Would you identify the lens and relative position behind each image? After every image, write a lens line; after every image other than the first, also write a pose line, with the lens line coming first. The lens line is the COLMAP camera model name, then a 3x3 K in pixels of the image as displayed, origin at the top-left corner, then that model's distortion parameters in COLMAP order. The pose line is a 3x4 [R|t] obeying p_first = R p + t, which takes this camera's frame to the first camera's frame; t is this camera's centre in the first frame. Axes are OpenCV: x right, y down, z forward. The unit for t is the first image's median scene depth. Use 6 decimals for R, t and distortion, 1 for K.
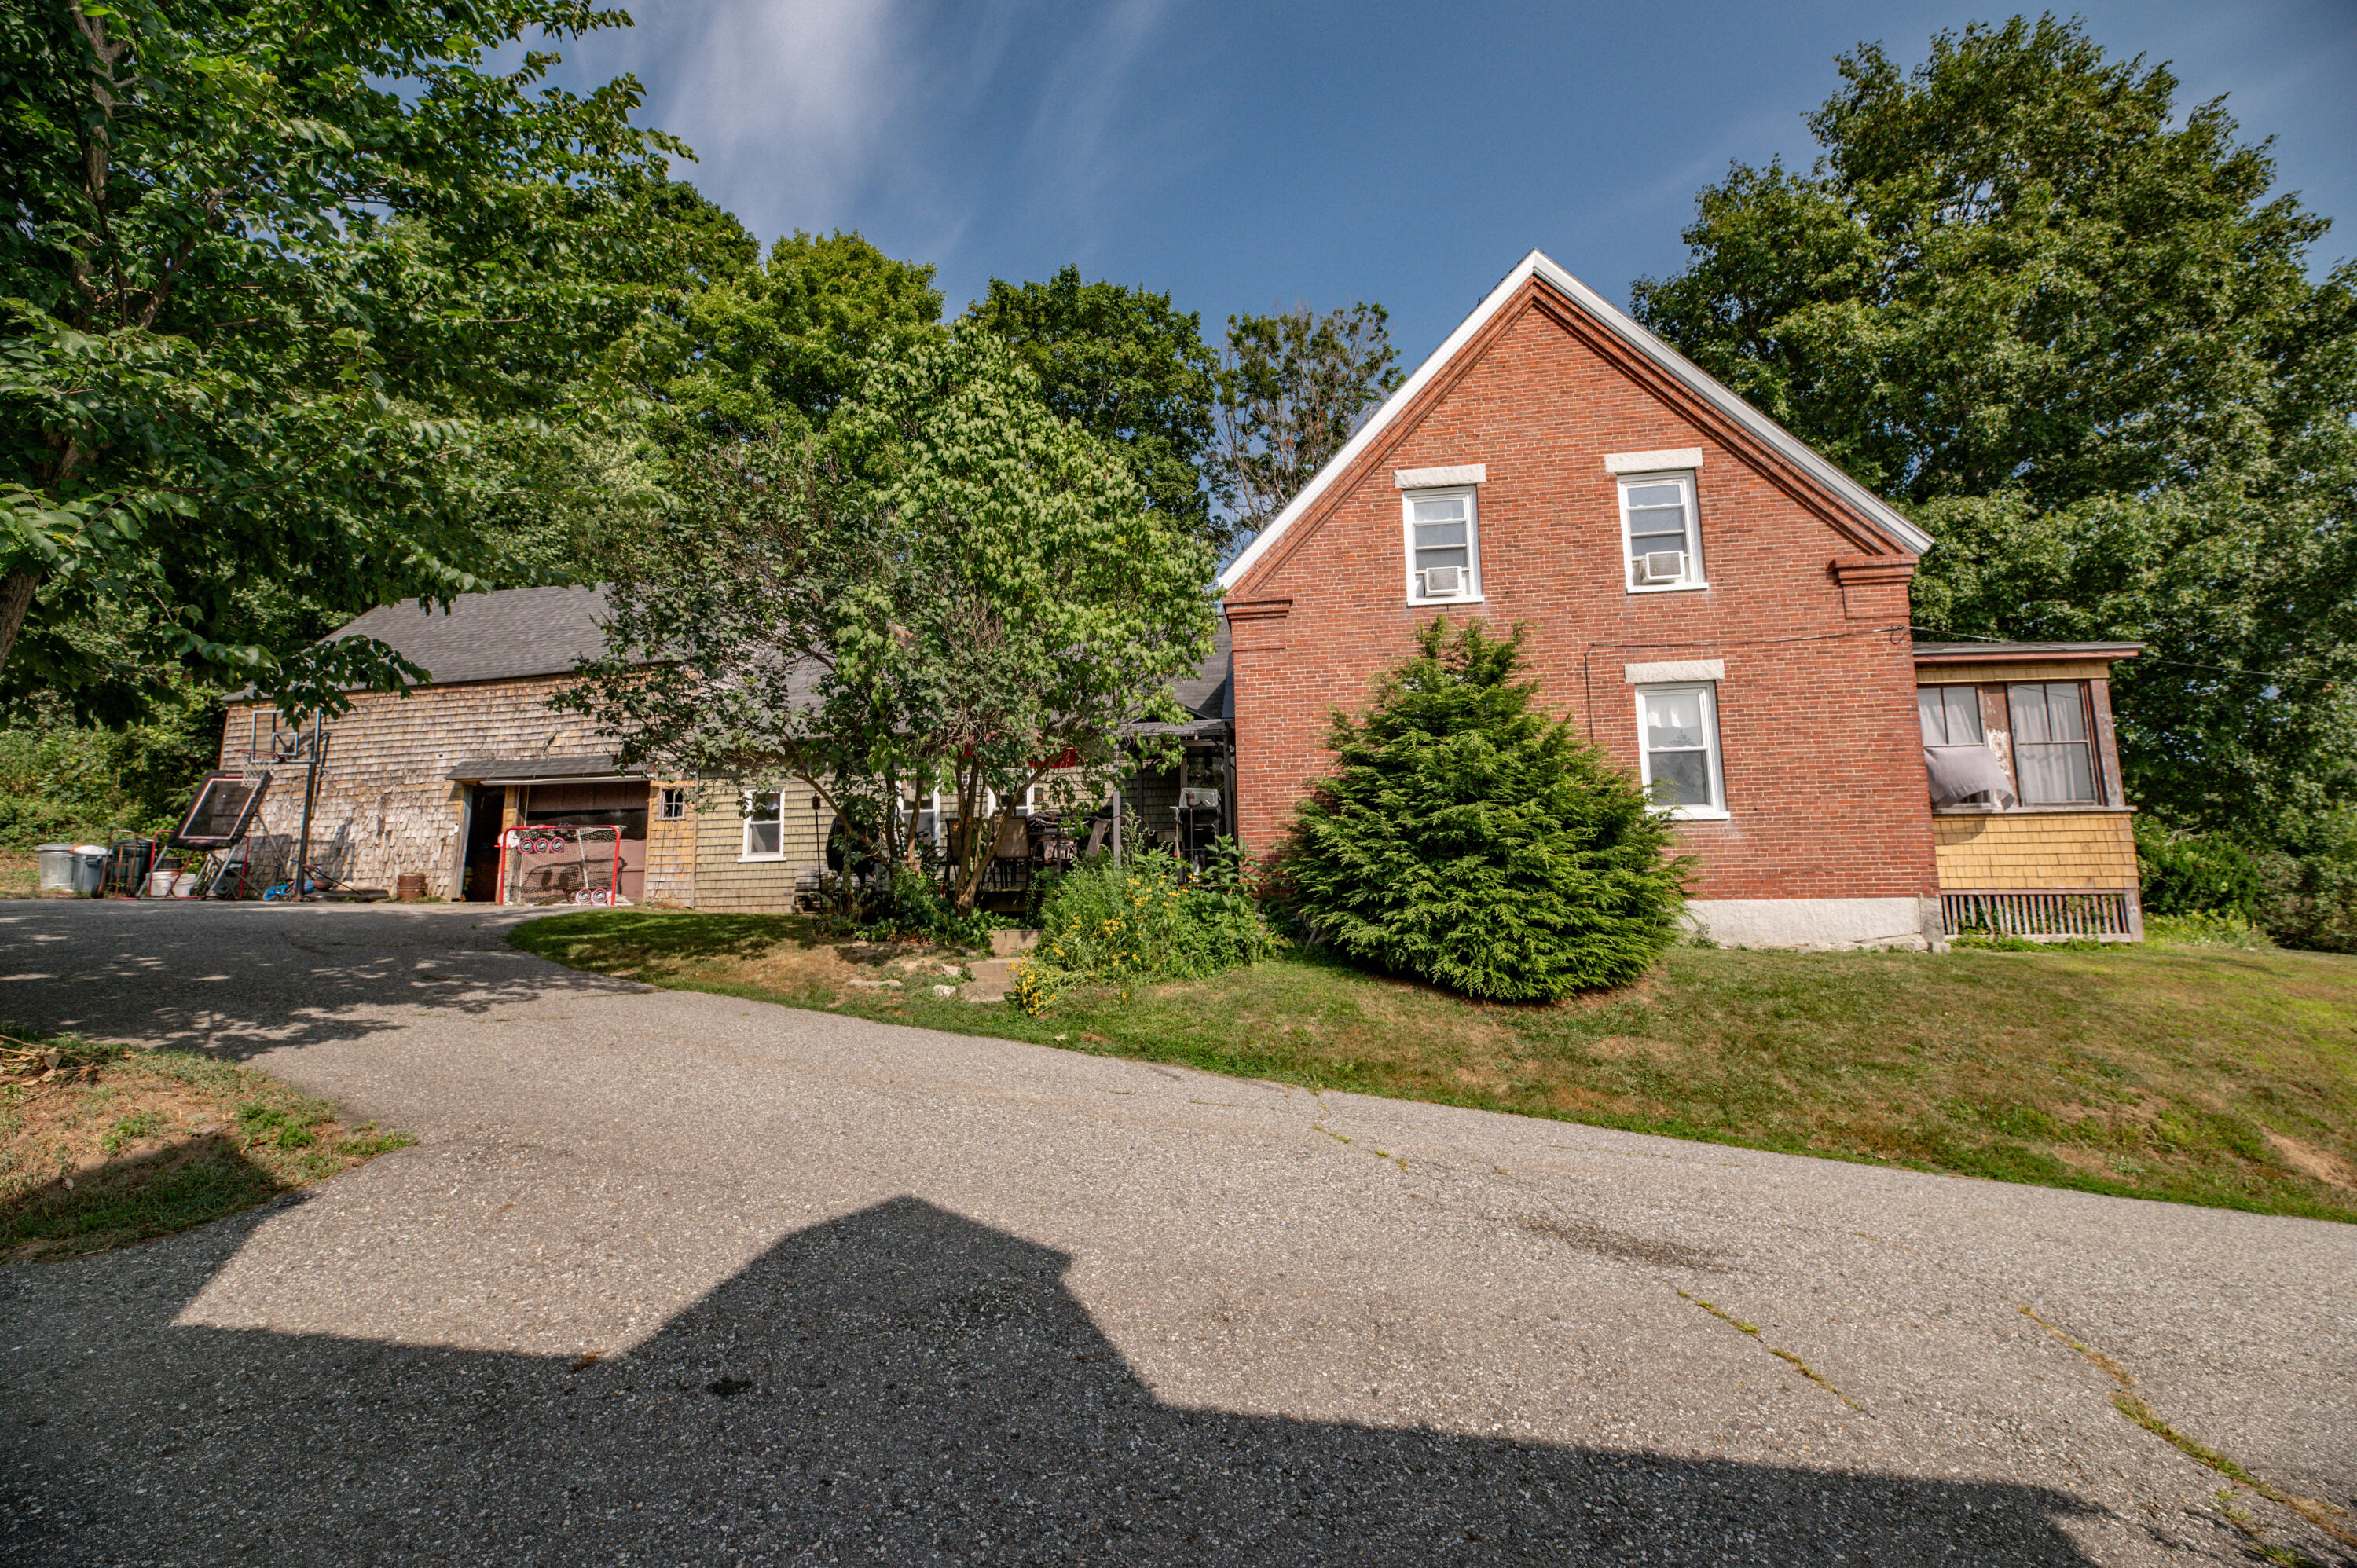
lens RADIAL K [[940.5, 0, 1178.5], [0, 940.5, 784.0], [0, 0, 1]] dist [-0.001572, -0.000282]
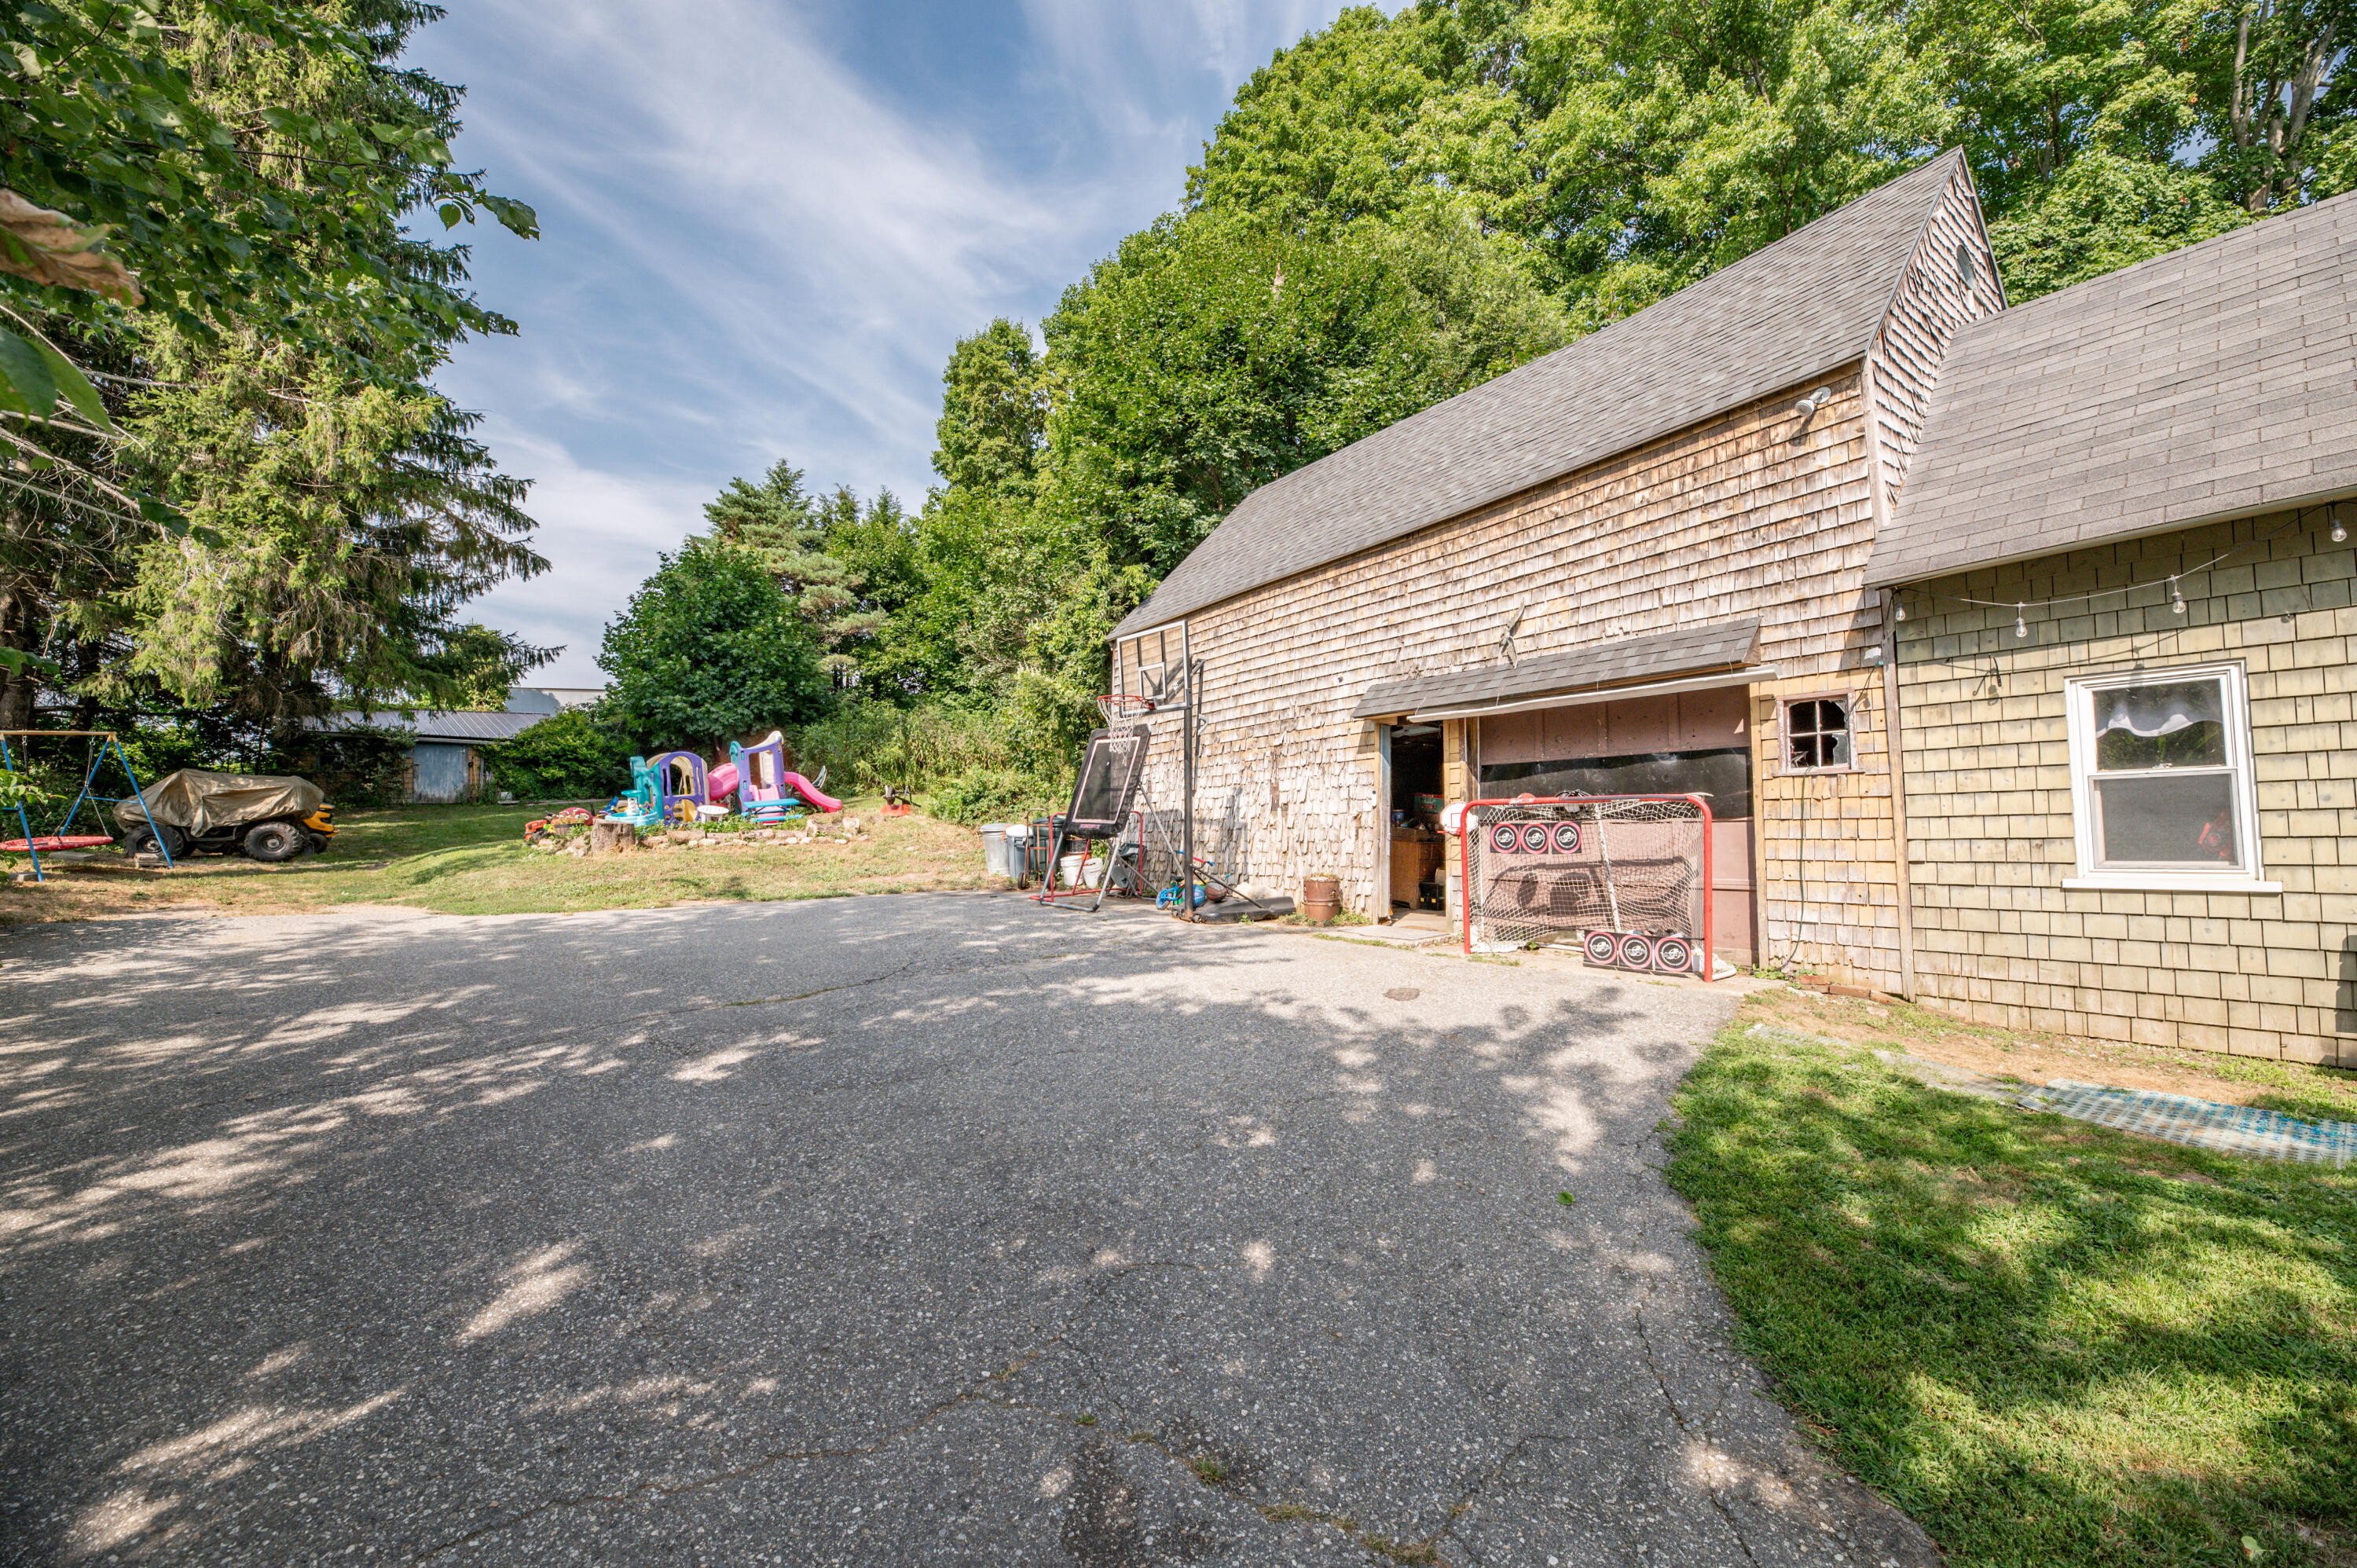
lens RADIAL K [[940.5, 0, 1178.5], [0, 940.5, 784.0], [0, 0, 1]] dist [-0.001572, -0.000282]
pose [[0.698520, -0.026195, -0.715111, -0.433453], [0.093230, 0.994144, 0.054651, -0.005919], [0.709491, -0.104845, 0.696871, 0.504238]]
